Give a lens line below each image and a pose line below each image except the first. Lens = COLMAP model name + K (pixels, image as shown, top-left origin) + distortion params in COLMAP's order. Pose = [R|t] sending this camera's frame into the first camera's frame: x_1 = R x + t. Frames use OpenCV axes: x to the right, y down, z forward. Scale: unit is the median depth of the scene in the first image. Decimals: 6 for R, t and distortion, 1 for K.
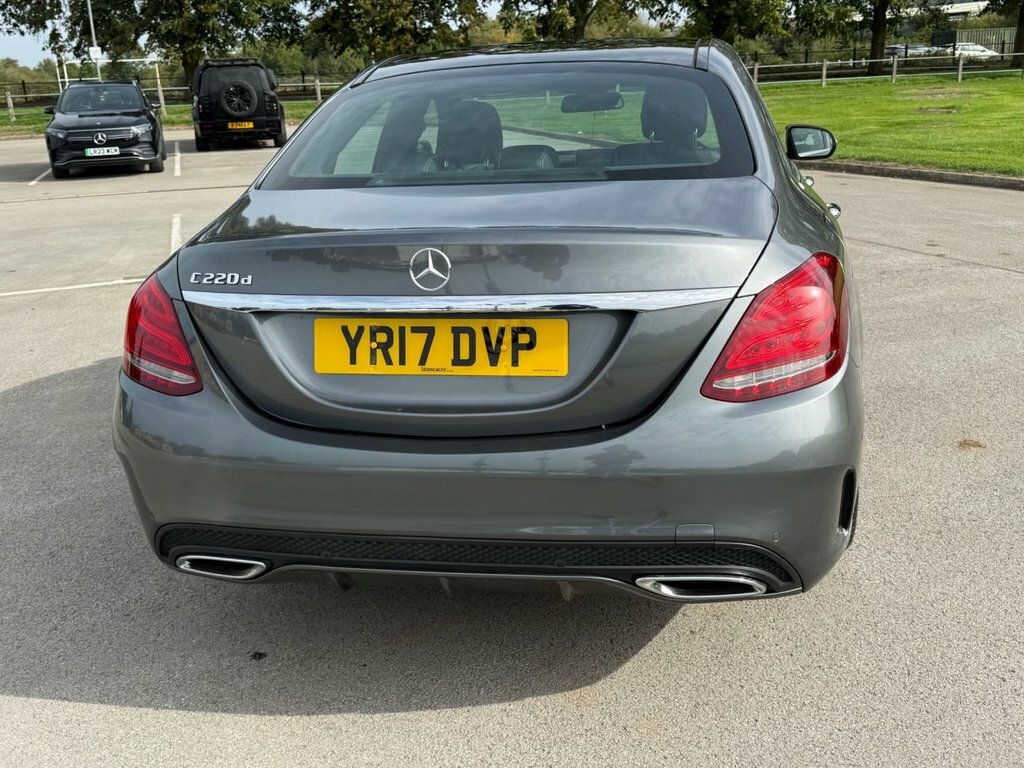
lens RADIAL K [[1016.7, 0, 527.6], [0, 1016.7, 385.3], [0, 0, 1]] dist [0.071075, -0.124181]
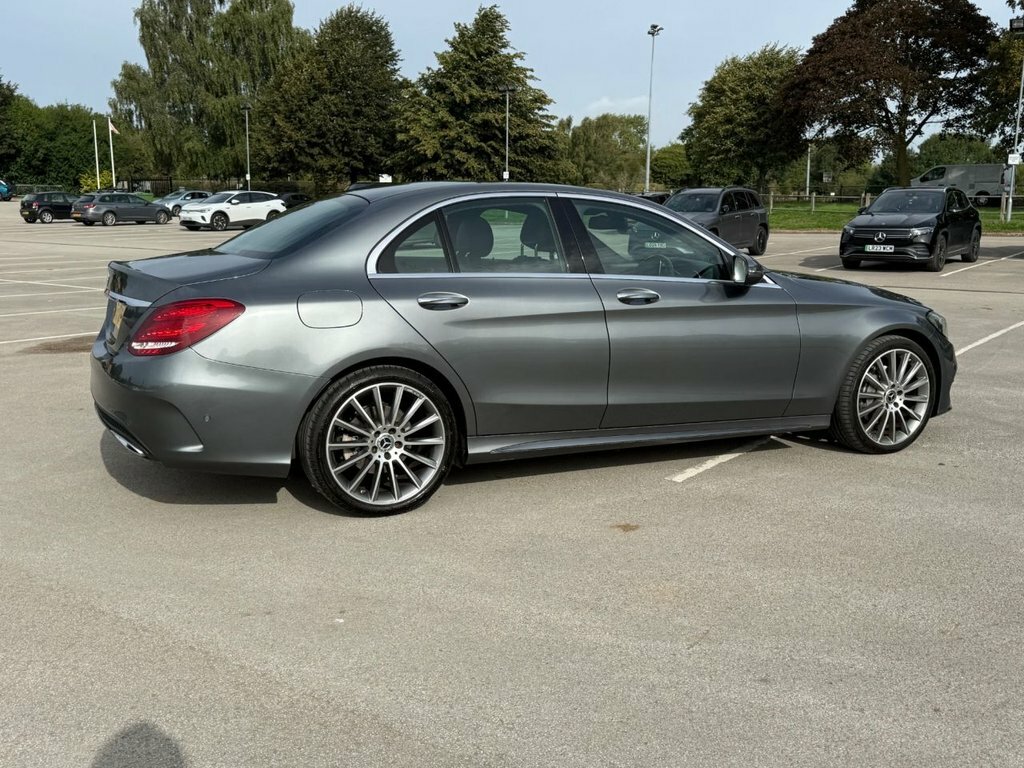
lens RADIAL K [[1002.1, 0, 516.8], [0, 1002.1, 388.9], [0, 0, 1]] dist [0.166707, -0.339473]
pose [[0.586375, 0.192261, -0.786893, 0.270619], [-0.259990, 0.964699, 0.041965, -0.024196], [0.767183, 0.179977, 0.615661, 0.038357]]
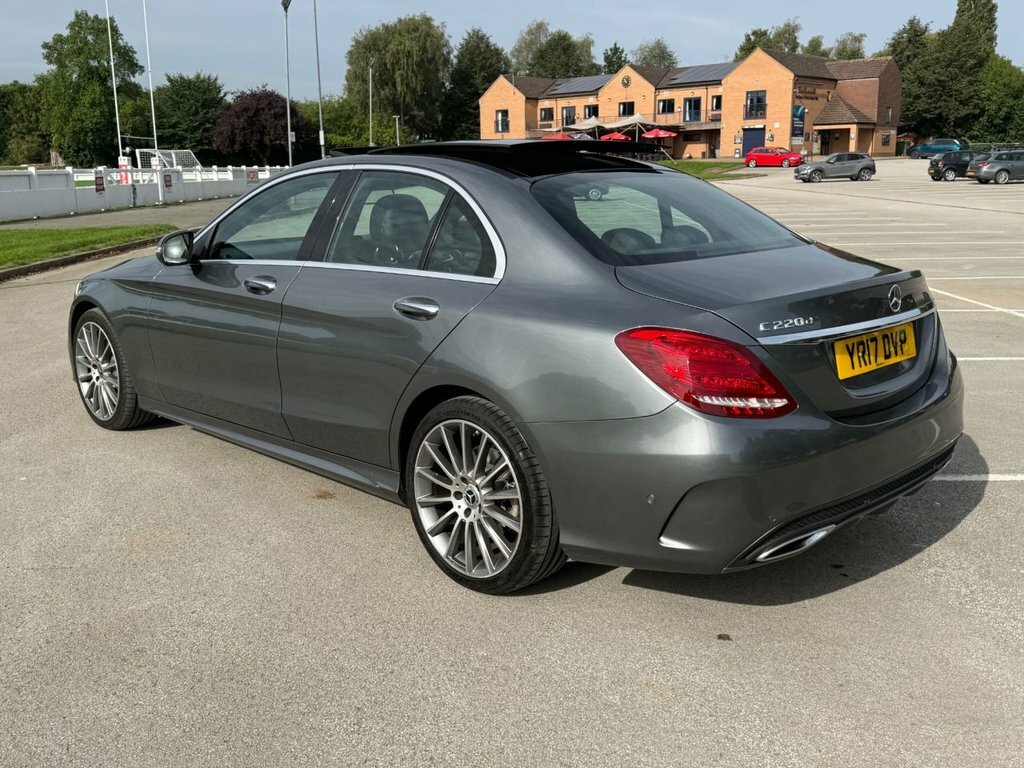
lens RADIAL K [[946.7, 0, 511.8], [0, 946.7, 383.0], [0, 0, 1]] dist [0.137450, -0.265706]
pose [[-0.298189, 0.260497, -0.918273, 0.298095], [-0.251993, 0.906423, 0.338964, -0.108690], [0.920643, 0.332474, -0.204642, 0.305843]]
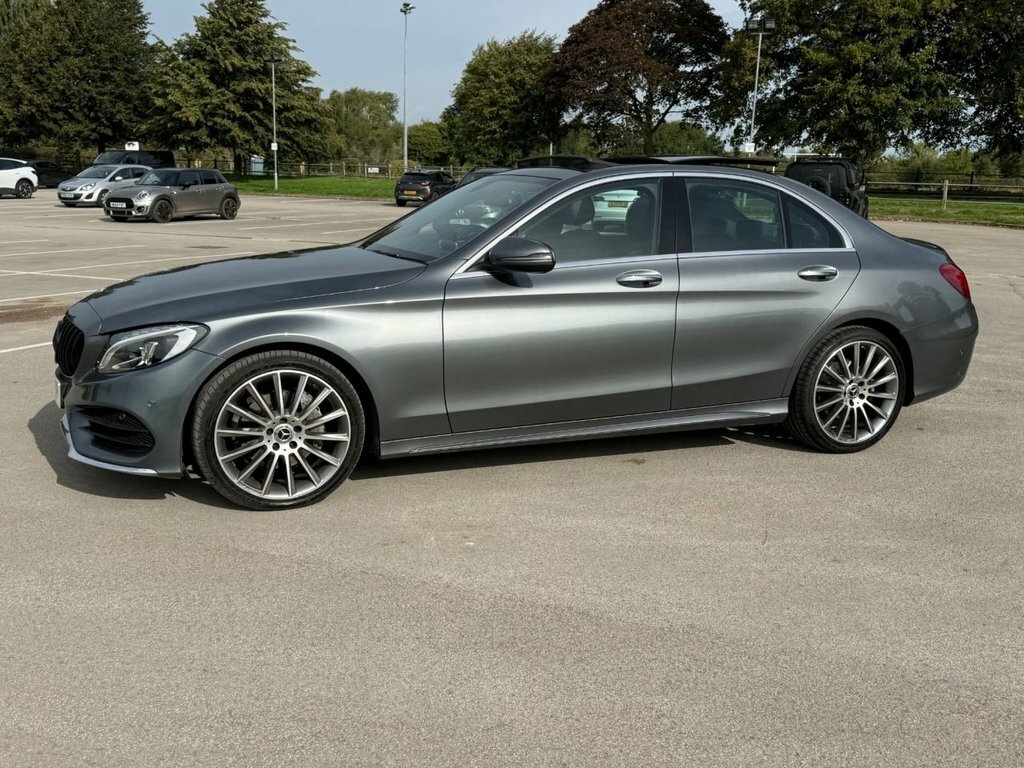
lens RADIAL K [[977.9, 0, 516.1], [0, 977.9, 394.0], [0, 0, 1]] dist [0.185048, -0.395768]
pose [[0.764570, 0.194400, -0.614525, 0.241465], [-0.237578, 0.971298, 0.011677, -0.001504], [0.599157, 0.137070, 0.788811, -0.030507]]
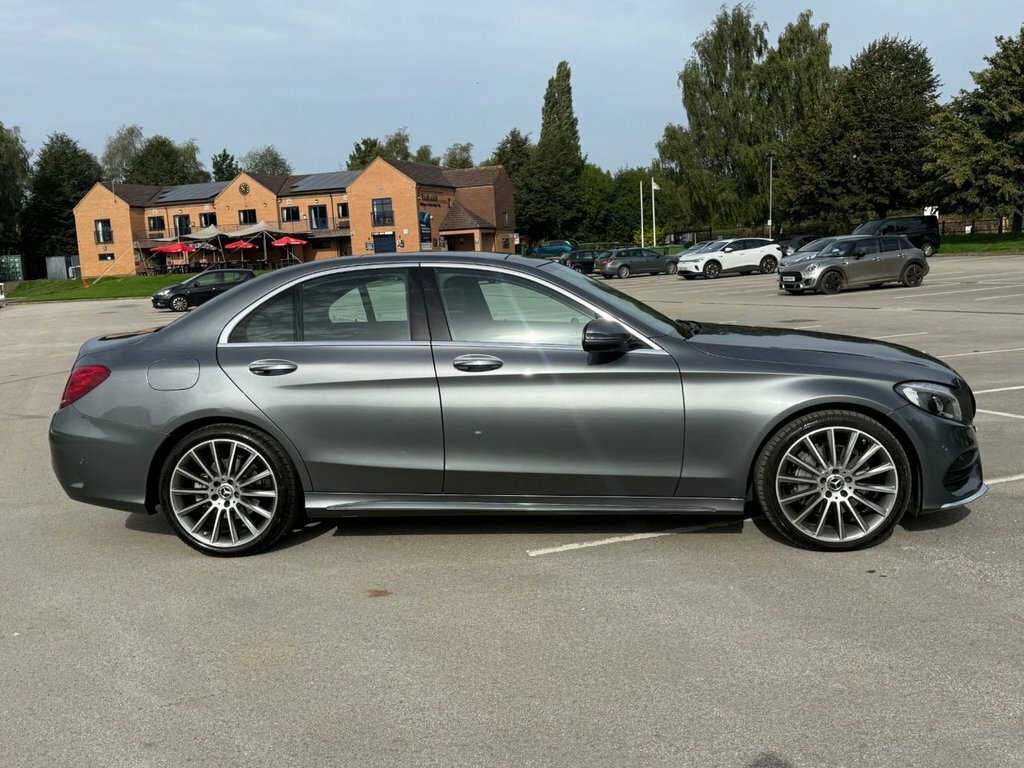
lens RADIAL K [[1000.7, 0, 508.3], [0, 1000.7, 395.4], [0, 0, 1]] dist [0.174556, -0.362369]
pose [[0.077268, 0.174124, -0.981688, 0.340174], [-0.241212, 0.958645, 0.151051, -0.082032], [0.967392, 0.225124, 0.116073, 0.211733]]
